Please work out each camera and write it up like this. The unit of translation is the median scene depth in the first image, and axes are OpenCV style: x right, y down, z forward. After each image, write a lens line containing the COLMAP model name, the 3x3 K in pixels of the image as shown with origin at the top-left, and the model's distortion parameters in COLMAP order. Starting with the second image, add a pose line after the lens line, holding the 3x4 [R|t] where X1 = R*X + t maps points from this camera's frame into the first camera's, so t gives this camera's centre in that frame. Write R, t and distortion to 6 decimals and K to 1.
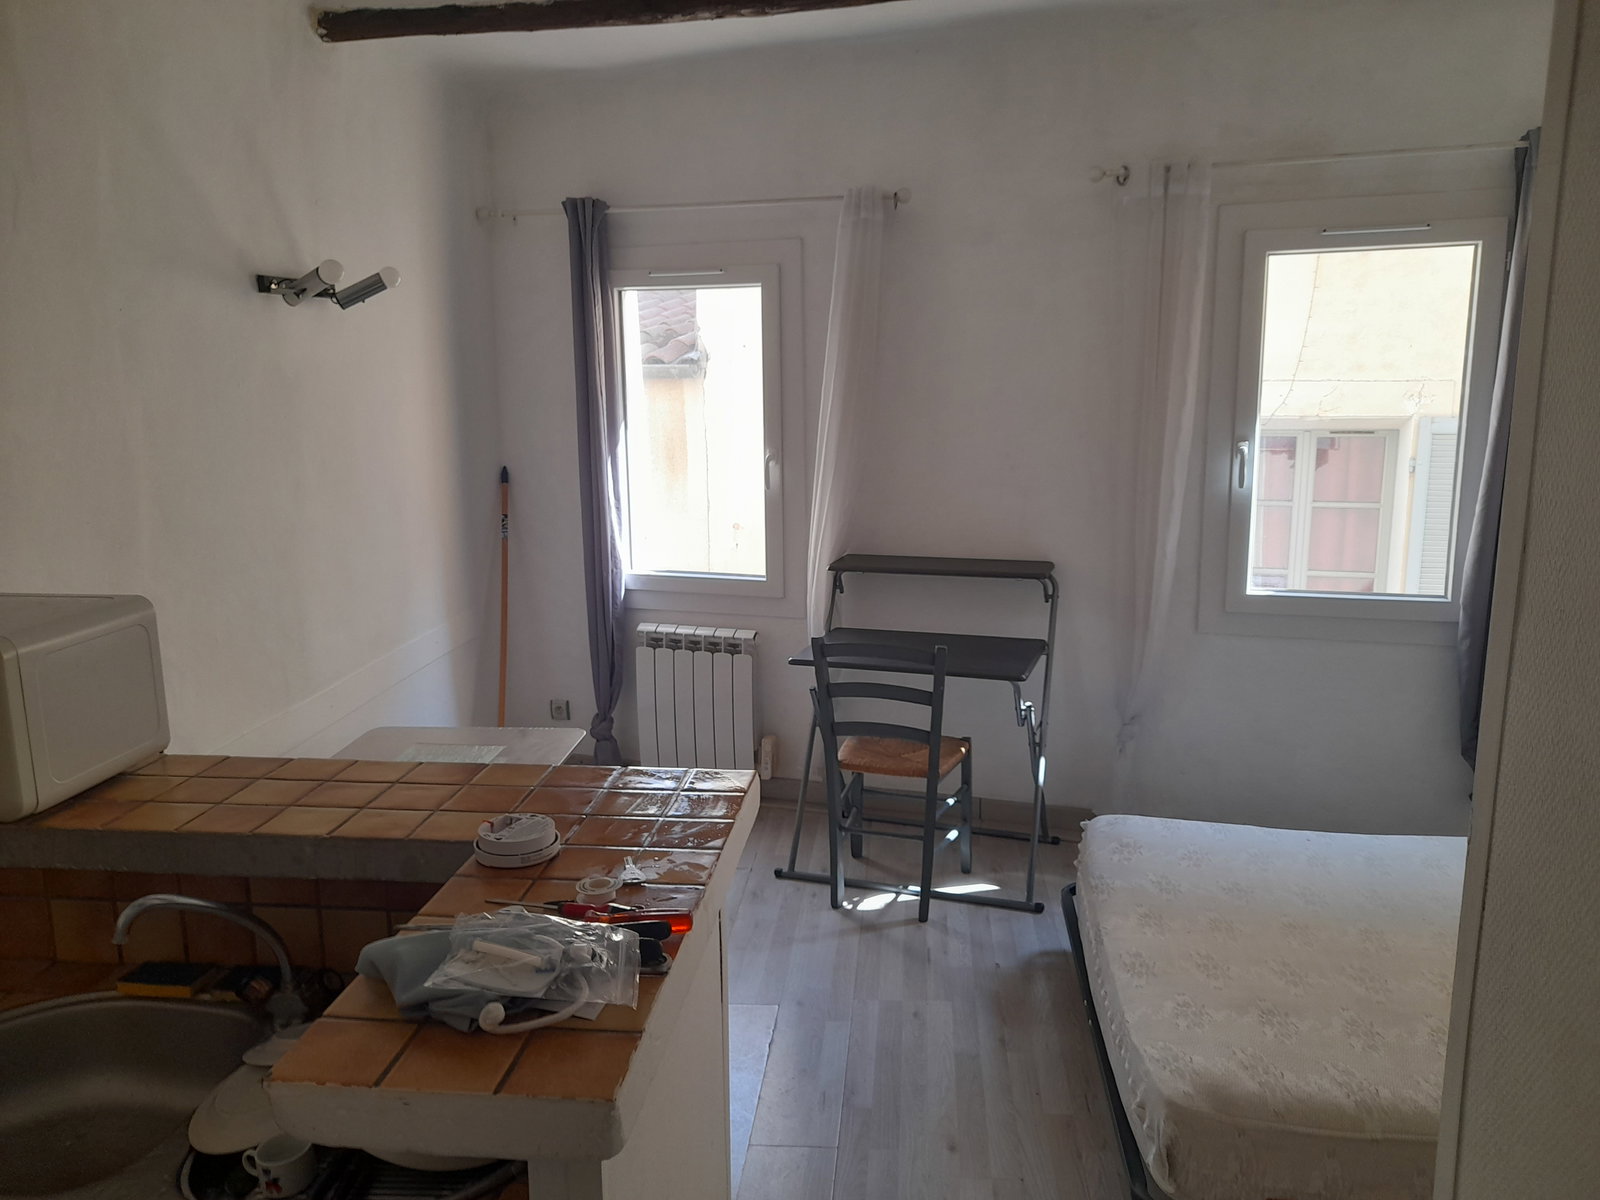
lens RADIAL K [[1160.0, 0, 800.0], [0, 1160.0, 600.0], [0, 0, 1]] dist [0.010675, -0.003870]
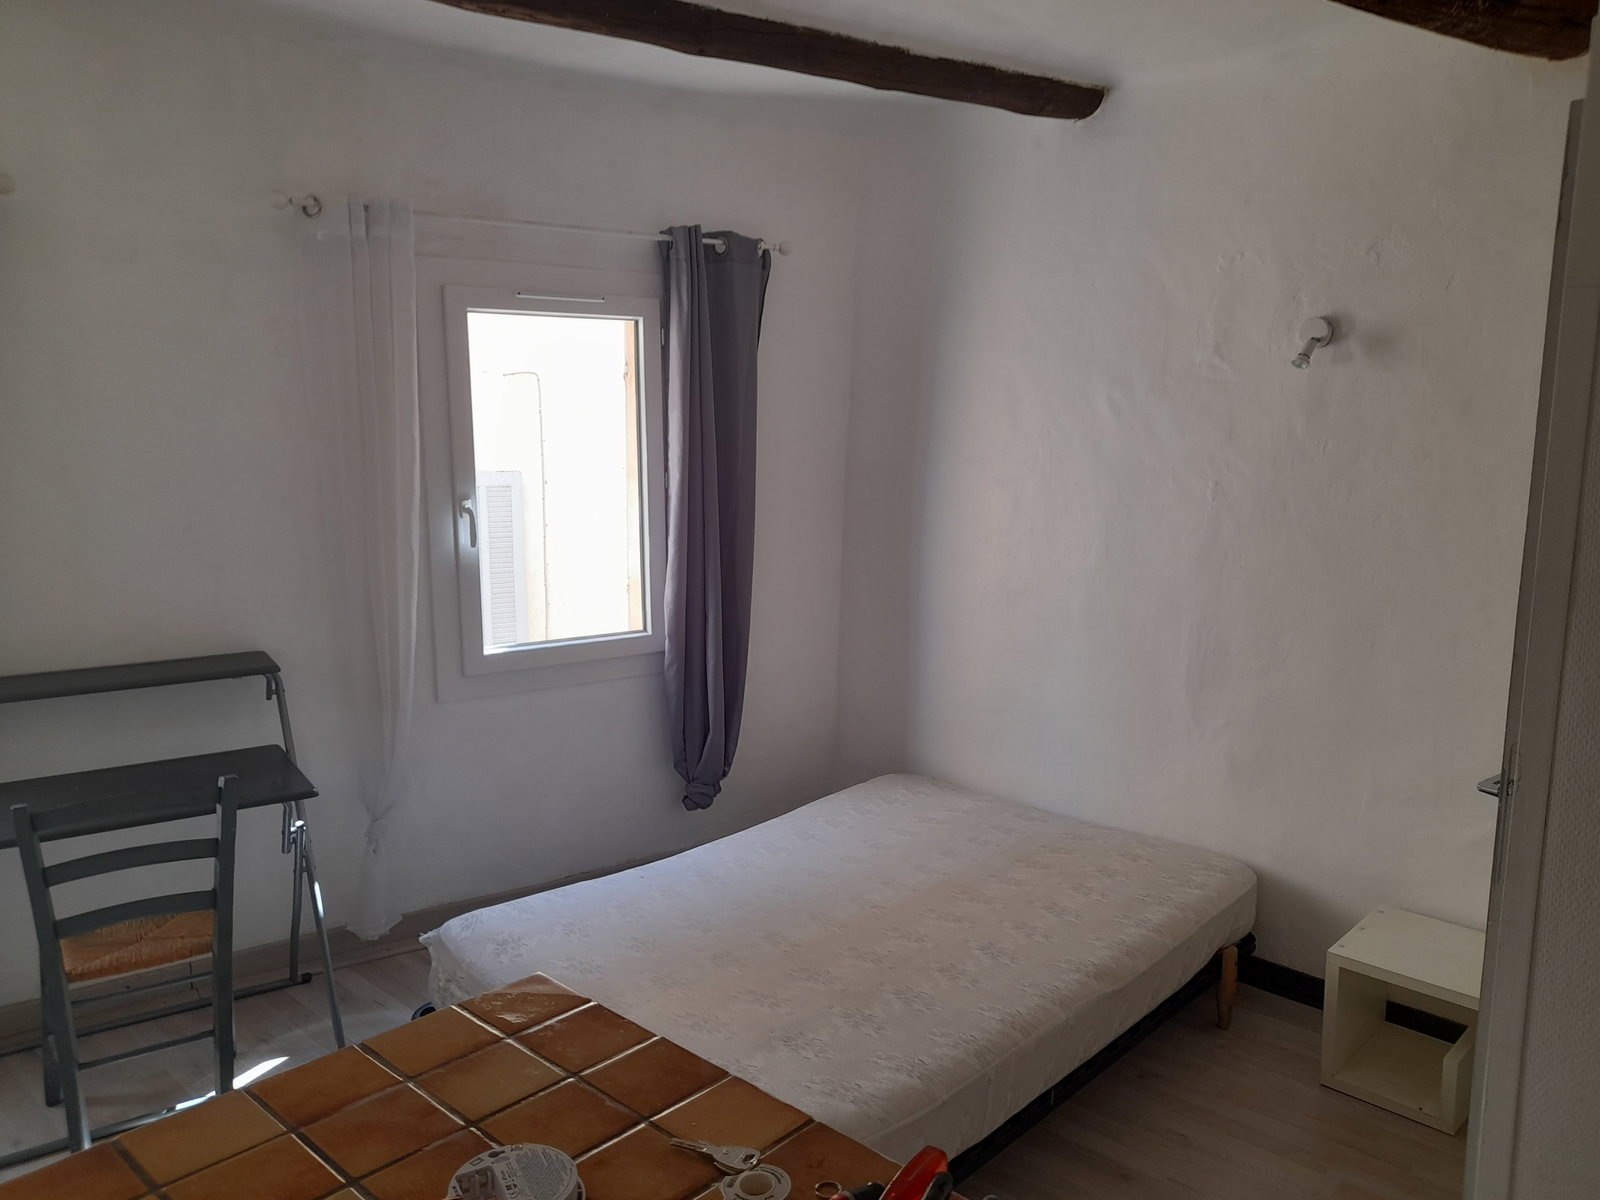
lens RADIAL K [[1160.0, 0, 800.0], [0, 1160.0, 600.0], [0, 0, 1]] dist [0.010675, -0.003870]
pose [[0.596548, -0.107154, 0.795392, -0.239725], [0.145759, 0.989031, 0.023920, -0.036978], [-0.789231, 0.101666, 0.605623, 0.204526]]
